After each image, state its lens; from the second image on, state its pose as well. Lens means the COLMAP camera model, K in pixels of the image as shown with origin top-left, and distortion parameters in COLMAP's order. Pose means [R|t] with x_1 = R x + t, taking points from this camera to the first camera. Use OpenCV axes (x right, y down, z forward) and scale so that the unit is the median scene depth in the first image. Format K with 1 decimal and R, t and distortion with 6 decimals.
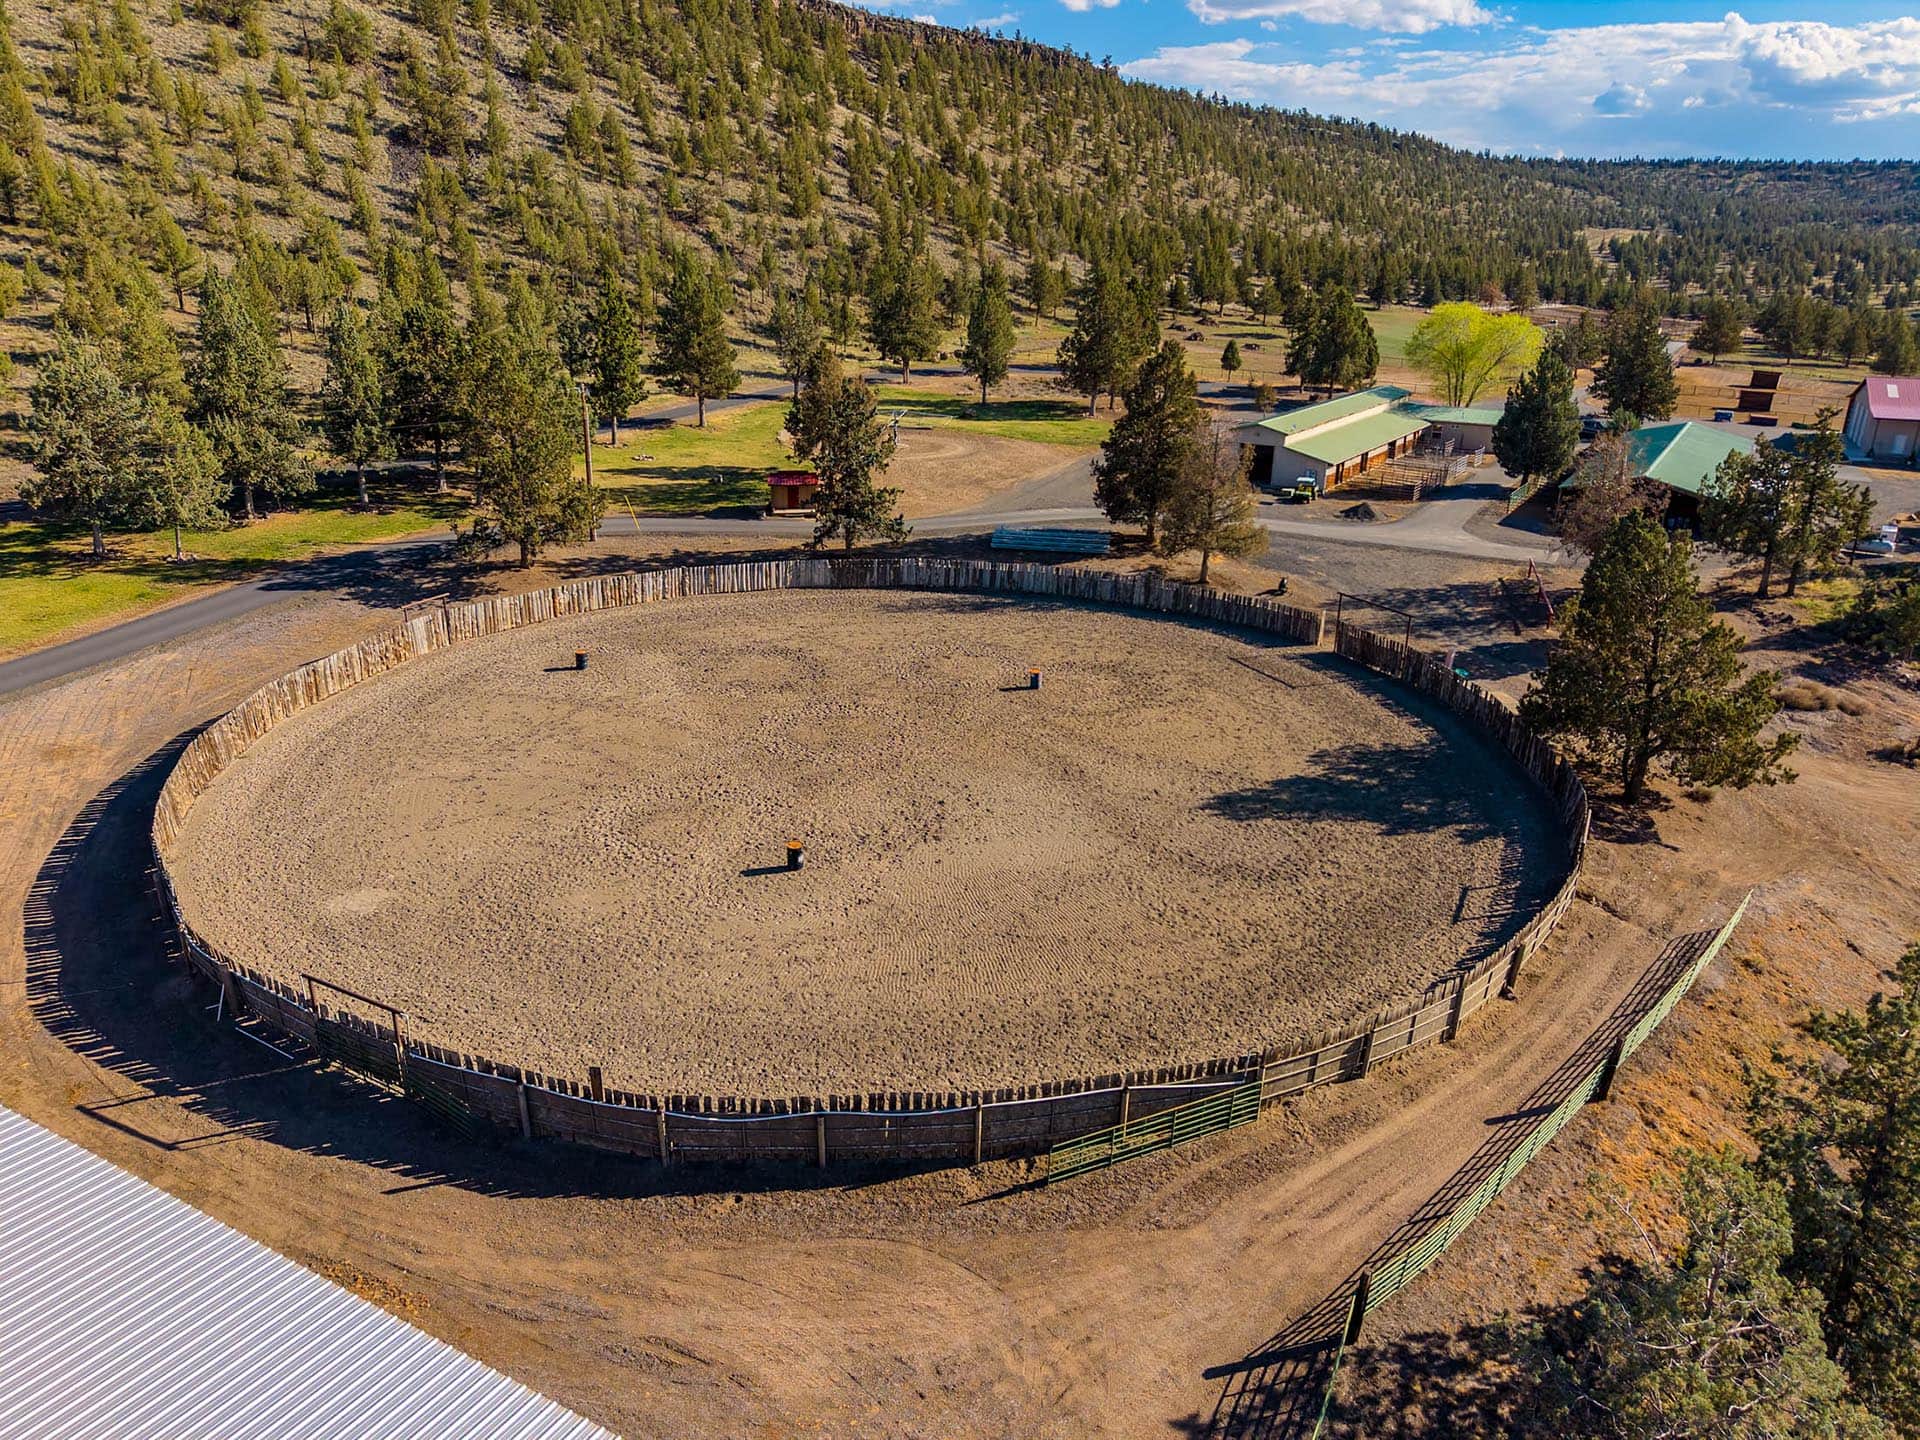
lens RADIAL K [[1285.2, 0, 949.1], [0, 1285.2, 716.2], [0, 0, 1]] dist [0.021921, -0.014084]
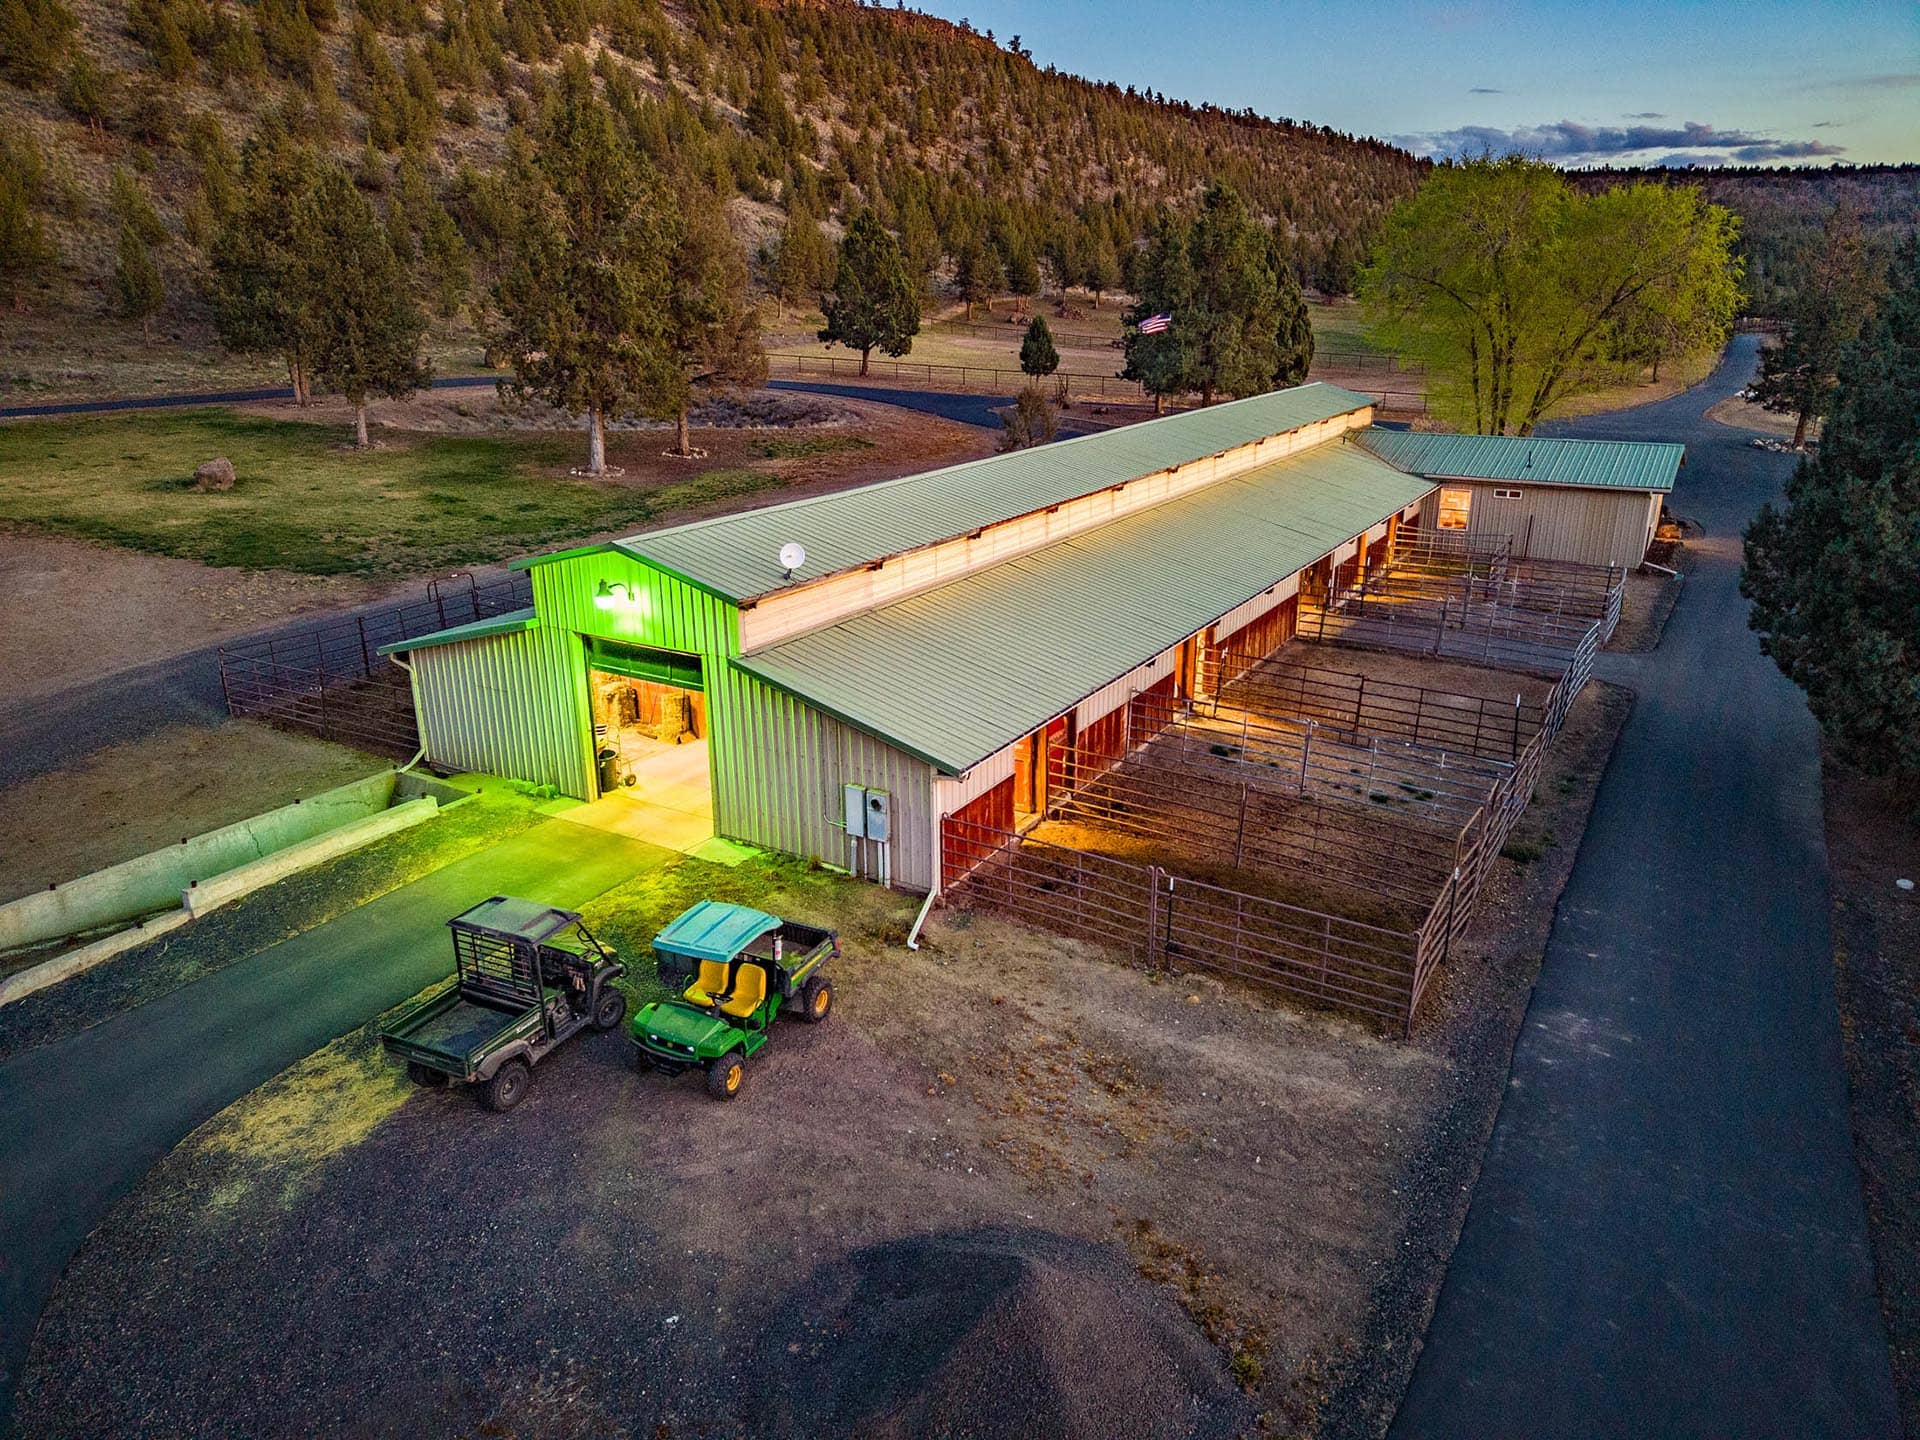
lens RADIAL K [[1285.2, 0, 961.4], [0, 1285.2, 711.2], [0, 0, 1]] dist [0.021921, -0.014084]
pose [[0.999393, -0.025385, 0.023869, 0.062646], [0.026074, 0.999239, -0.028999, -0.042374], [-0.023115, 0.029604, 0.999294, 0.174826]]
